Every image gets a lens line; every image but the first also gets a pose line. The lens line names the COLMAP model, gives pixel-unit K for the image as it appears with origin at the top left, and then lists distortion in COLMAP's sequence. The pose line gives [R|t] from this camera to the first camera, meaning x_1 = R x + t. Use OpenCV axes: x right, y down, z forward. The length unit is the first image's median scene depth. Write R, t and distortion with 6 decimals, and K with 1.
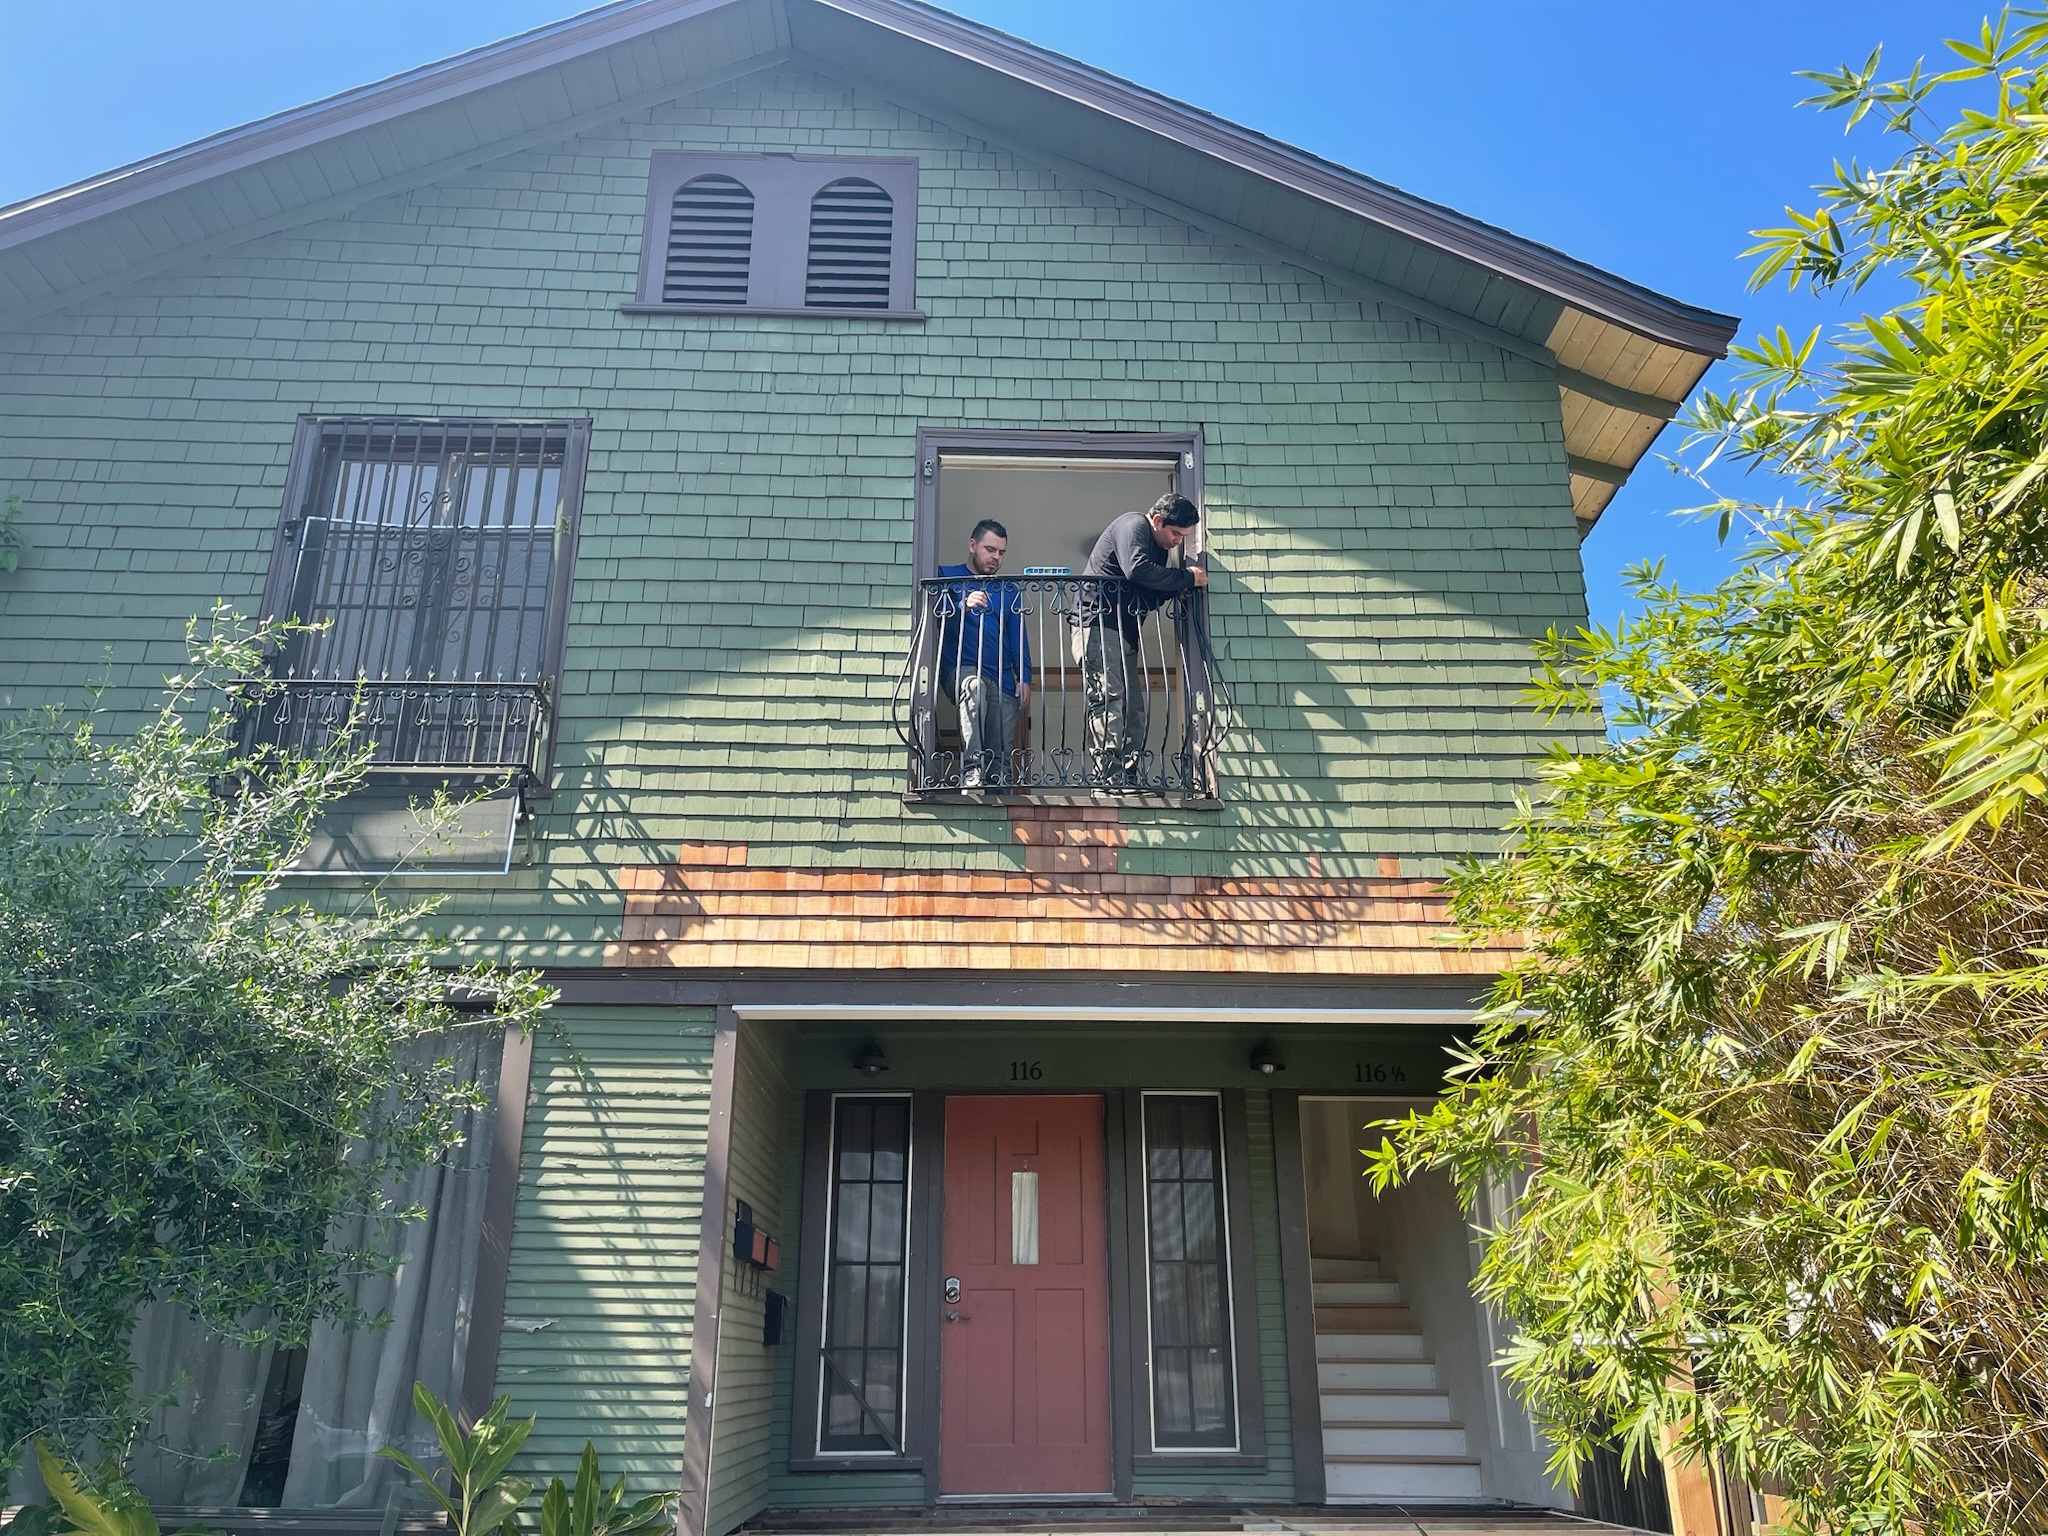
lens RADIAL K [[1501.4, 0, 1047.7], [0, 1501.4, 768.8], [0, 0, 1]] dist [0.065300, -0.078157]
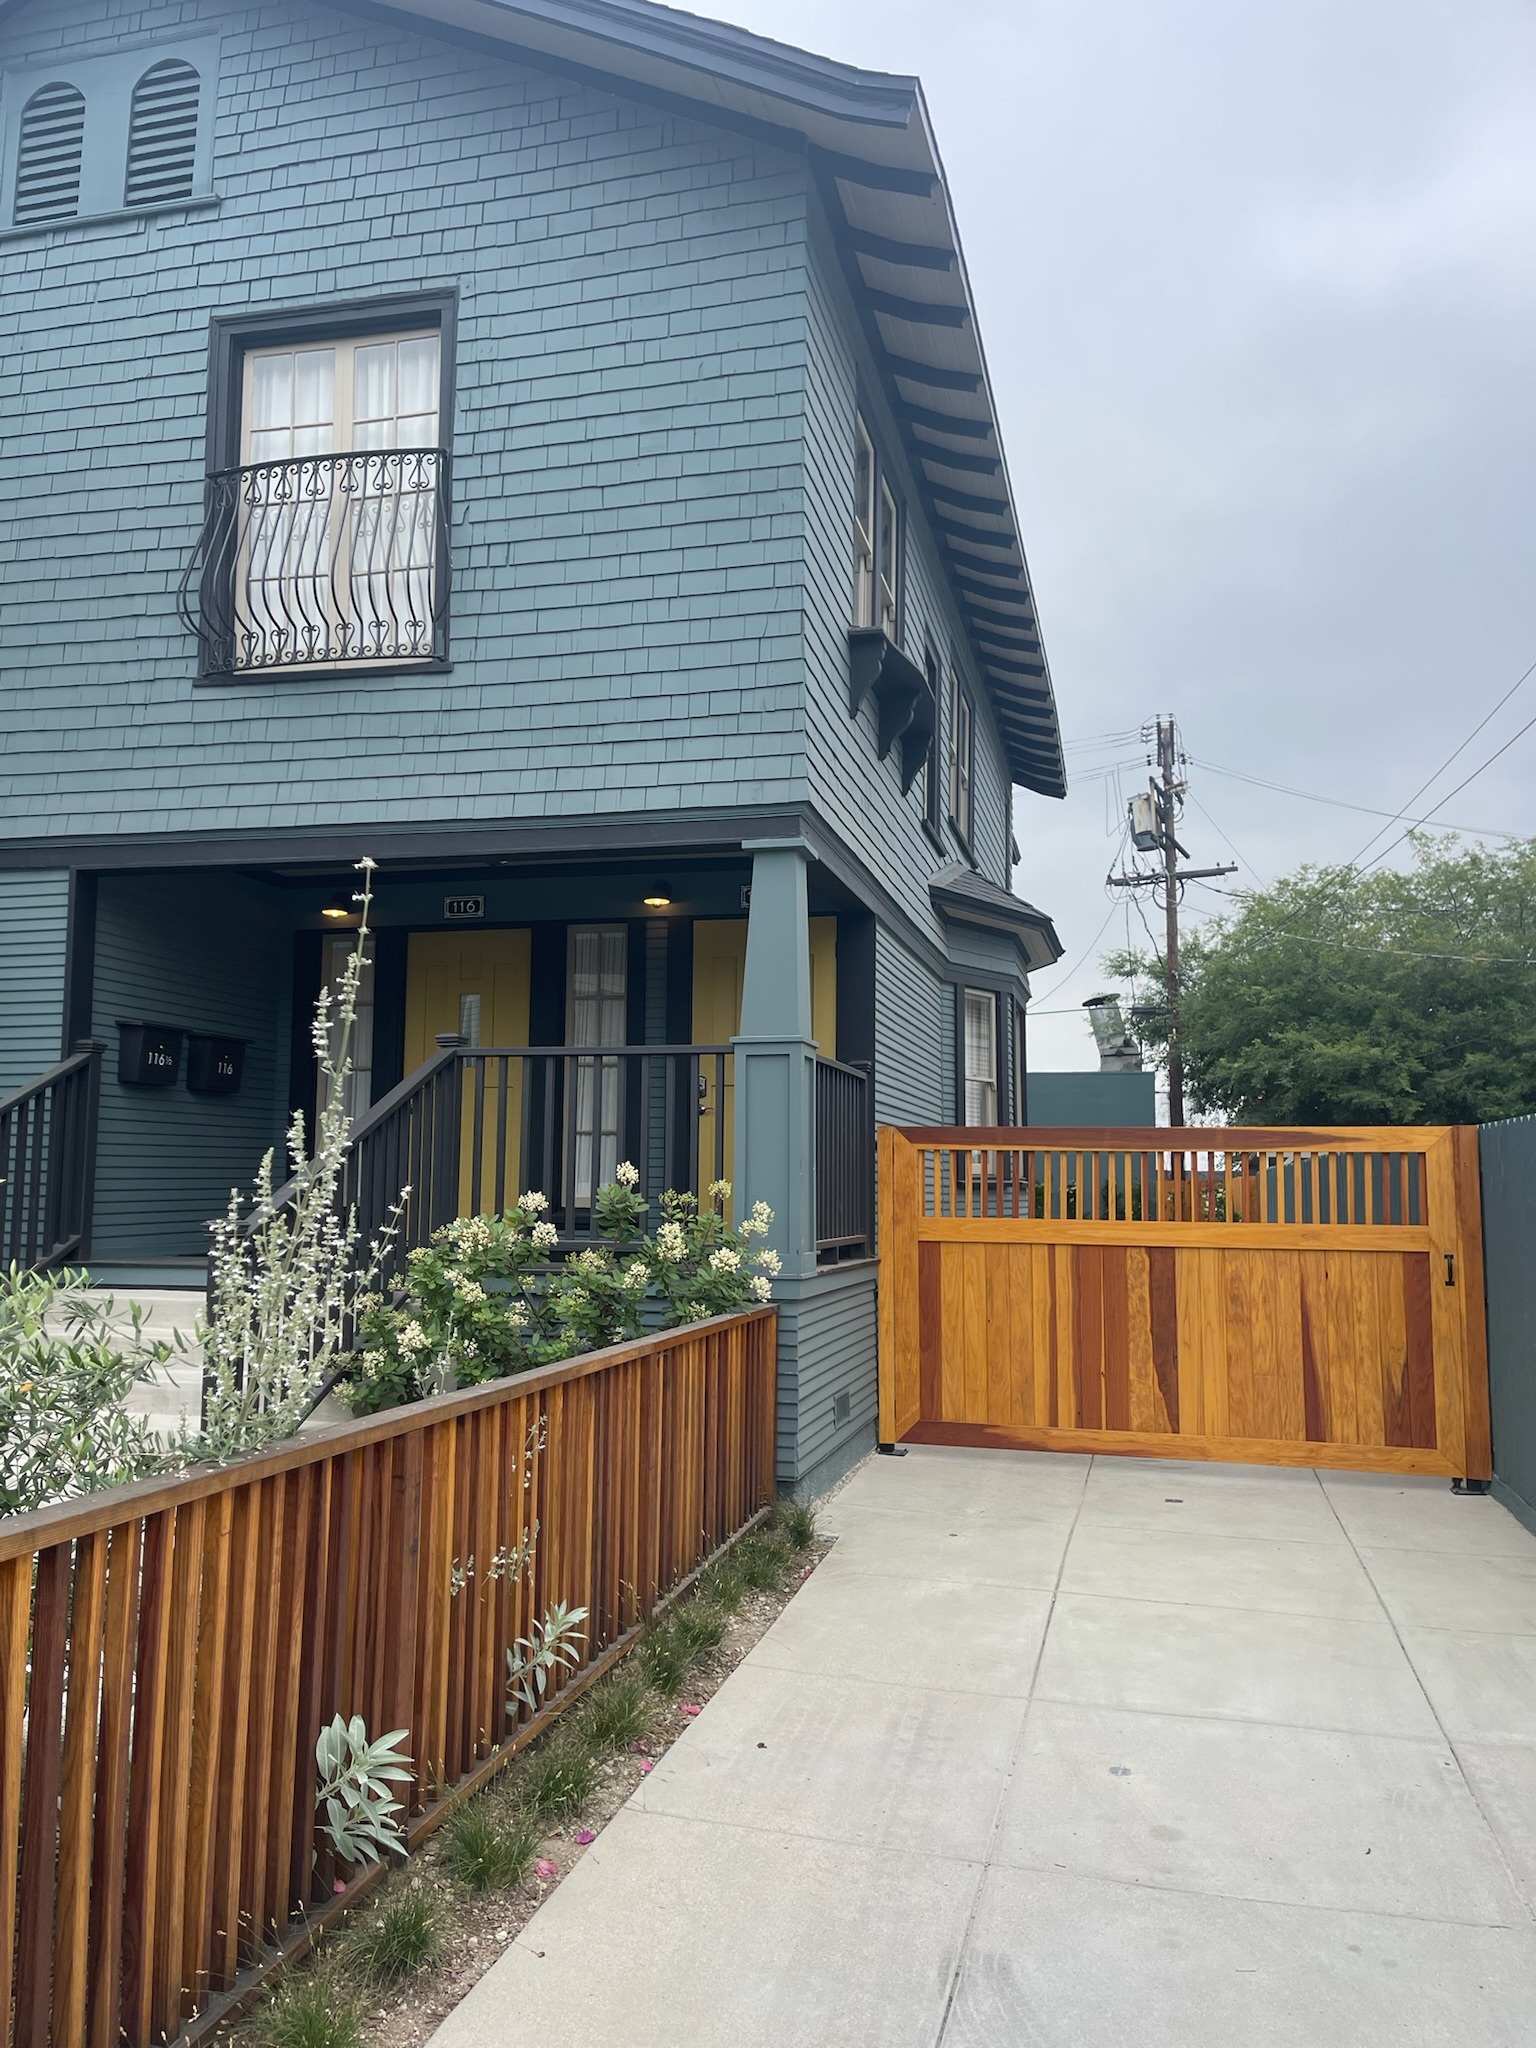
lens RADIAL K [[1501.4, 0, 857.1], [0, 1501.4, 1020.7], [0, 0, 1]] dist [0.065300, -0.078157]
pose [[0.964653, -0.016564, -0.263004, 0.608192], [0.085971, 0.963201, 0.254664, 0.016070], [0.249108, -0.268273, 0.930578, -0.016487]]
